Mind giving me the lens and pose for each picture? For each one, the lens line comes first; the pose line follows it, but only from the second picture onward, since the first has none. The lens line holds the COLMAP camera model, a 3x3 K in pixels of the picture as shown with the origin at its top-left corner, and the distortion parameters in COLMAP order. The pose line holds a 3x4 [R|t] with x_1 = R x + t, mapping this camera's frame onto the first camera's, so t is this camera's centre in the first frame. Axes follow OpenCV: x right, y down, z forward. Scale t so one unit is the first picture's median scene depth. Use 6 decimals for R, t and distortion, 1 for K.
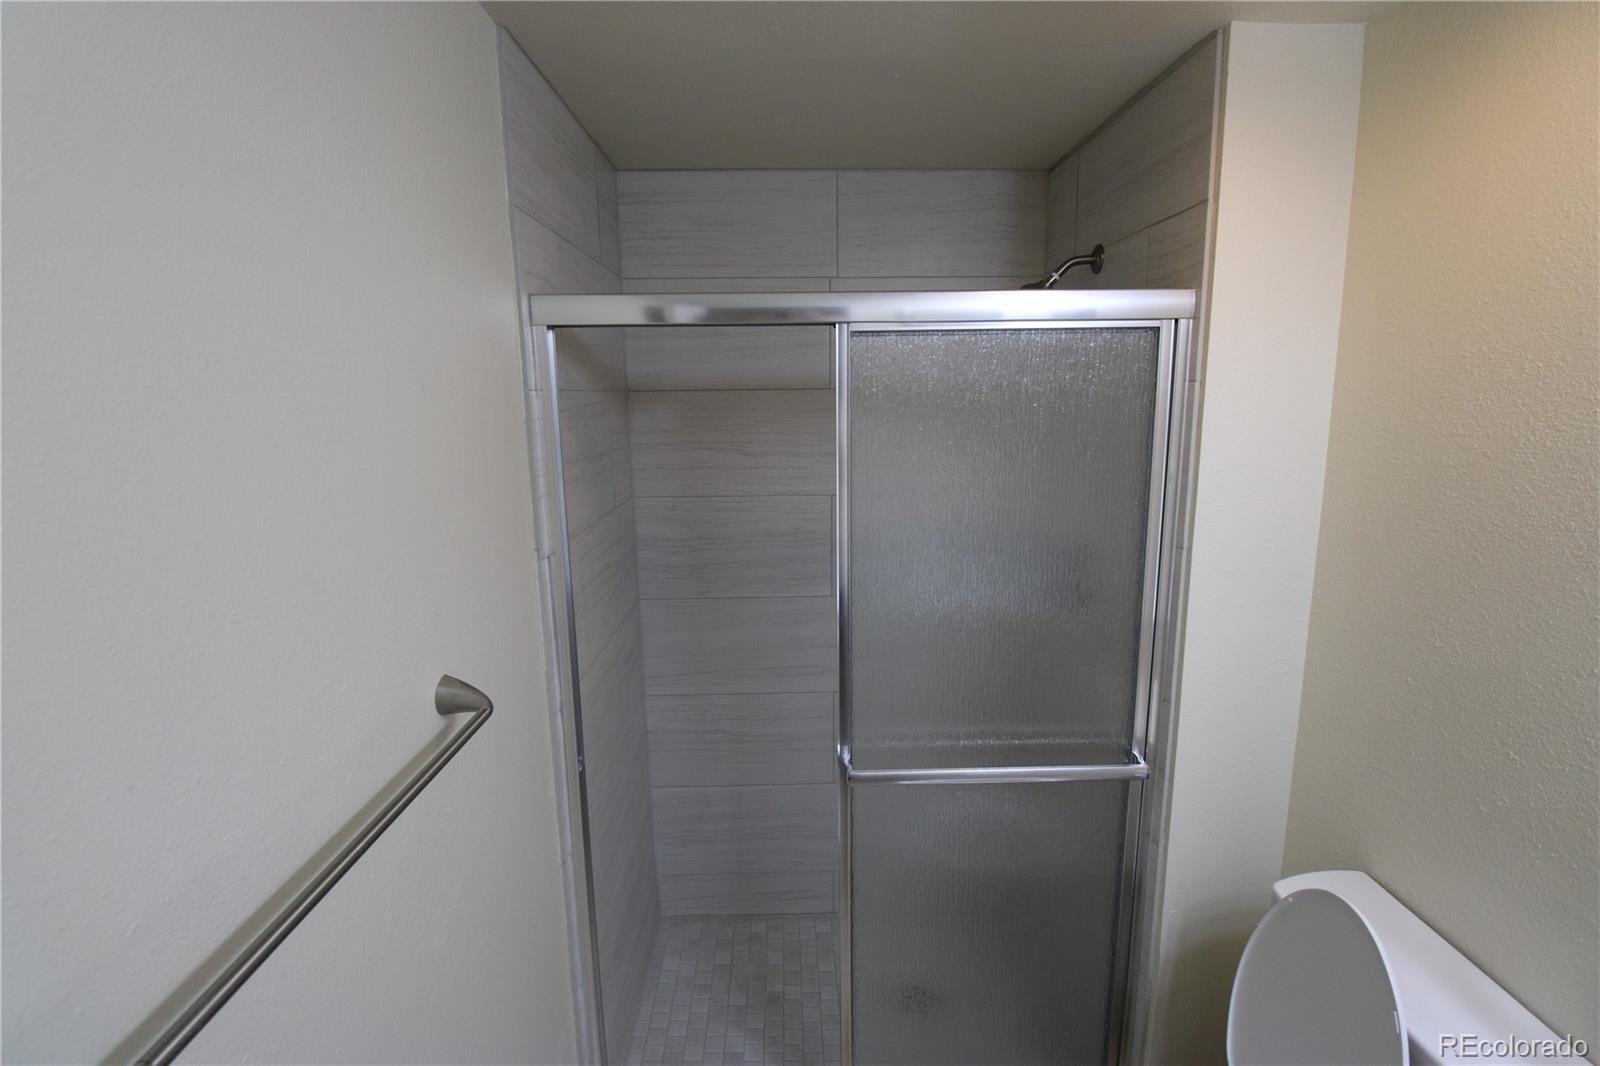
lens RADIAL K [[769.6, 0, 800.0], [0, 769.6, 533.0], [0, 0, 1]] dist [0.001290, -0.012470]
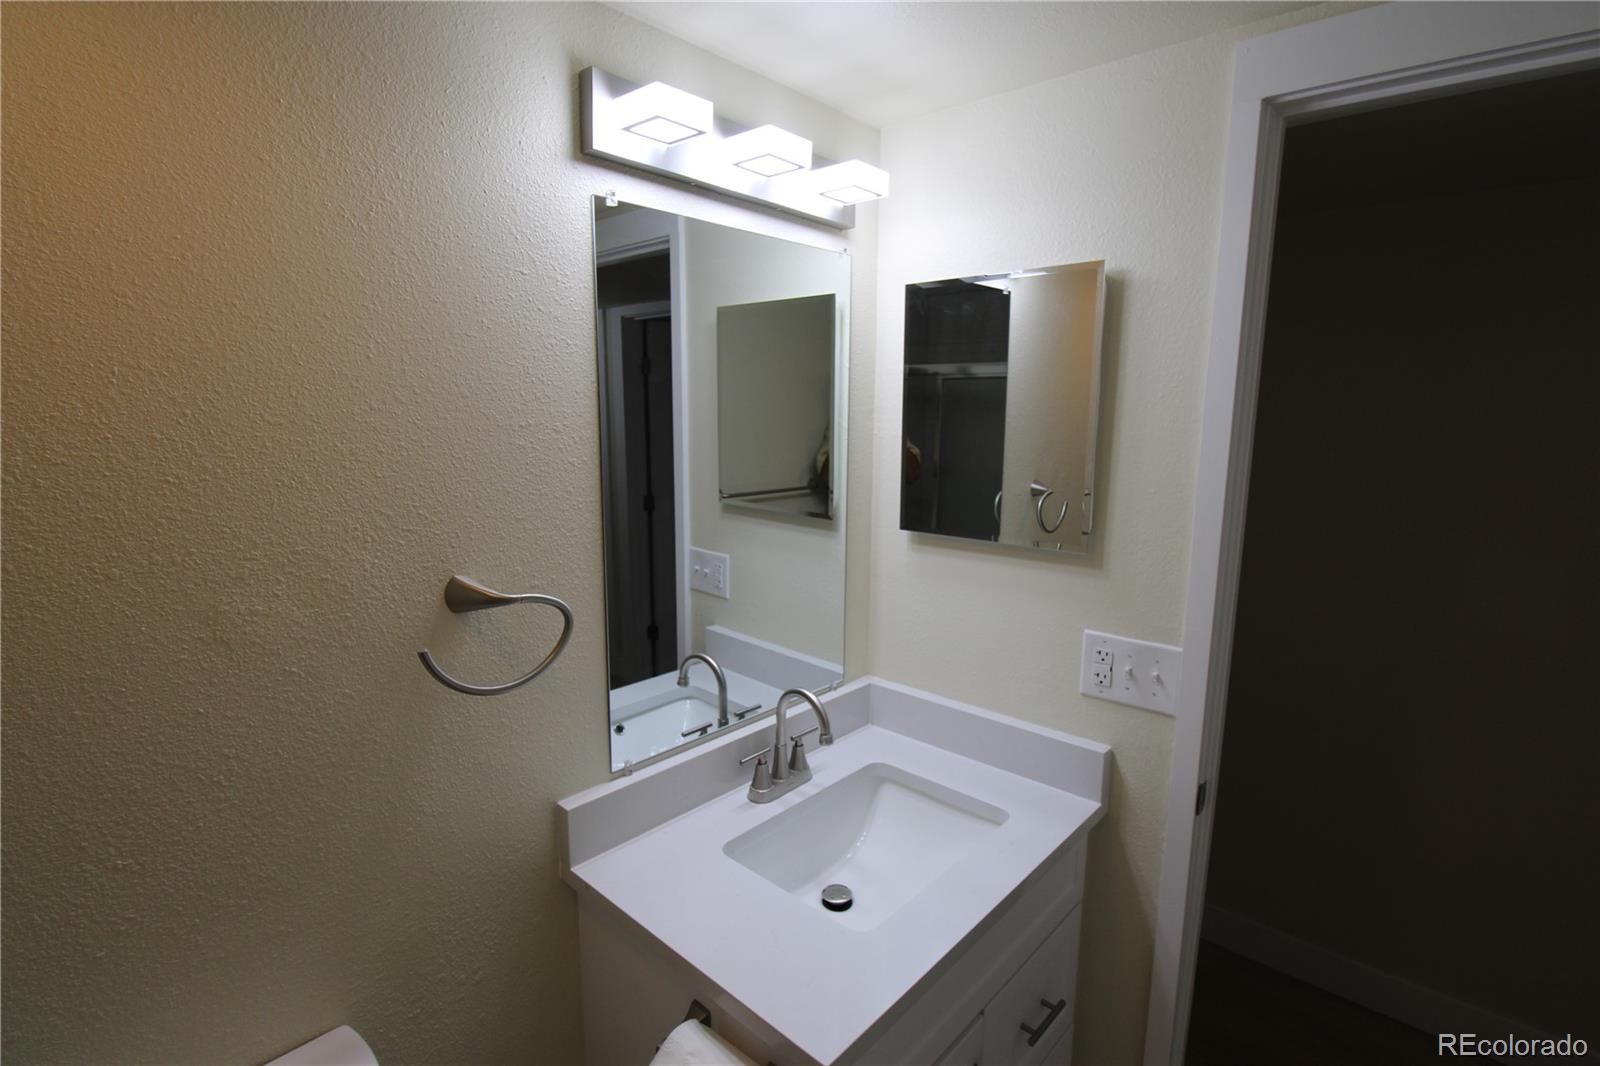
lens RADIAL K [[769.6, 0, 800.0], [0, 769.6, 533.0], [0, 0, 1]] dist [0.001290, -0.012470]
pose [[-0.731679, -0.104110, 0.673652, -0.069346], [0.122883, 0.951931, 0.280584, -0.126615], [-0.670482, 0.288078, -0.683714, 0.682271]]
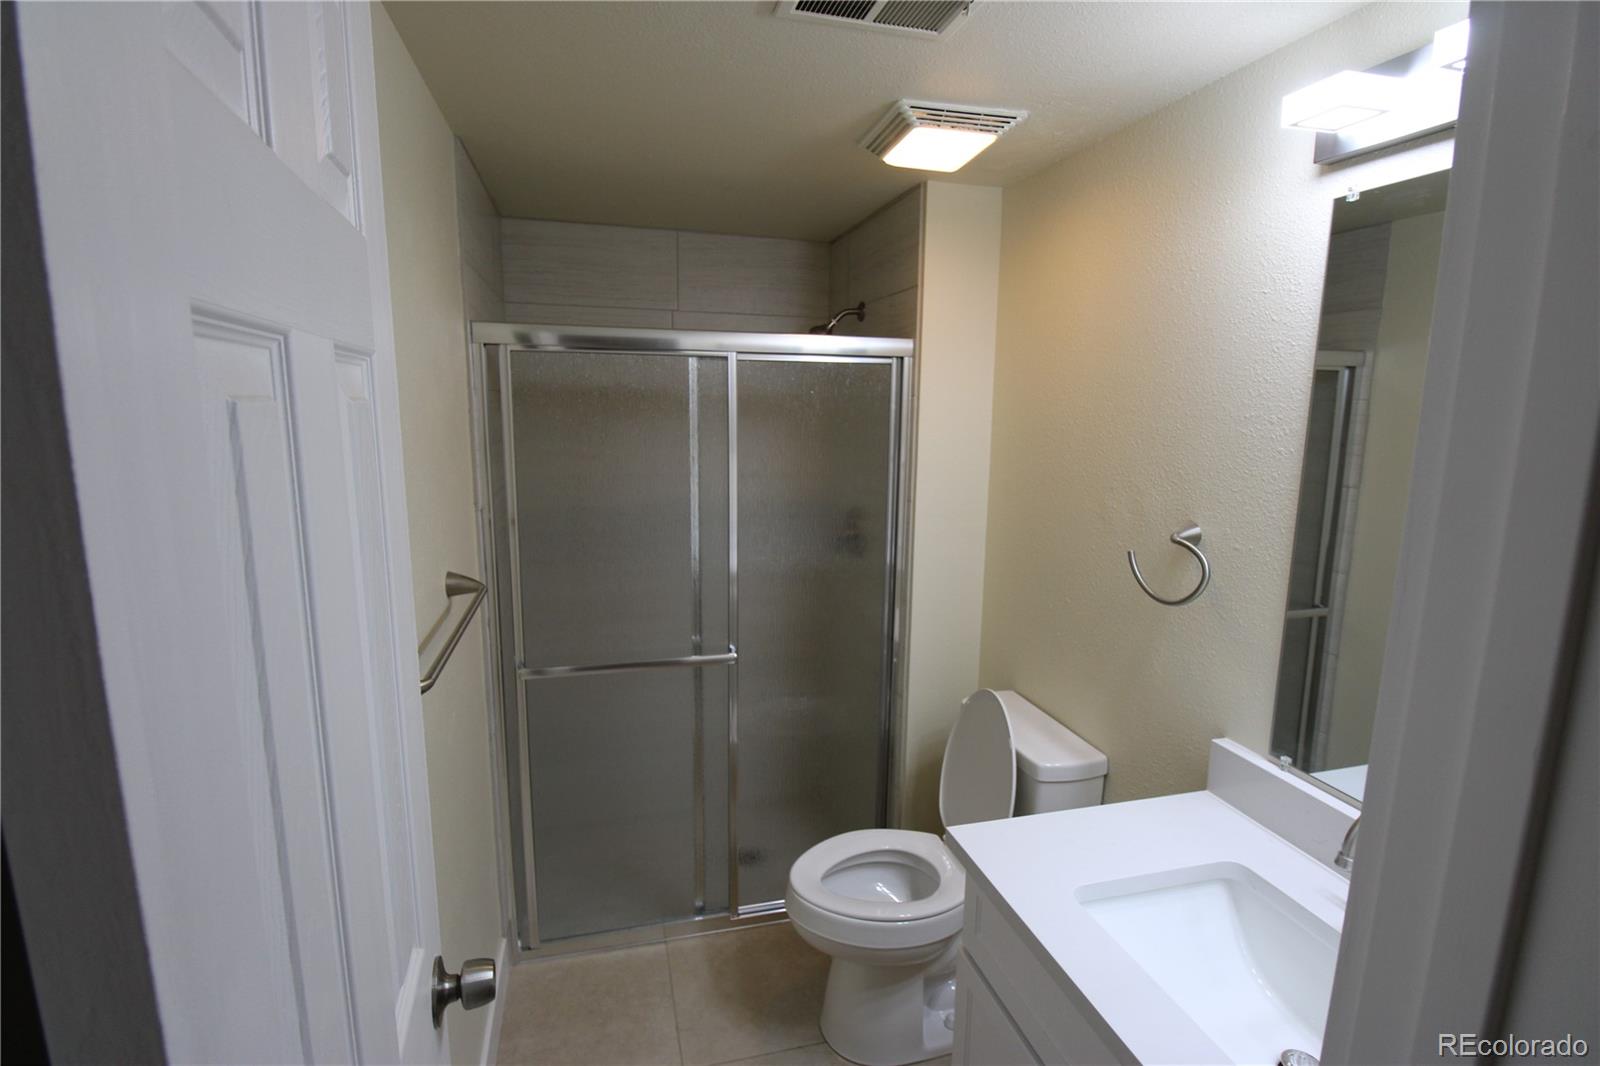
lens RADIAL K [[769.6, 0, 800.0], [0, 769.6, 533.0], [0, 0, 1]] dist [0.001290, -0.012470]
pose [[0.971038, -0.014726, 0.238470, -0.105177], [0.017551, 0.999799, -0.009725, 0.099078], [-0.238279, 0.013629, 0.971101, -0.493754]]
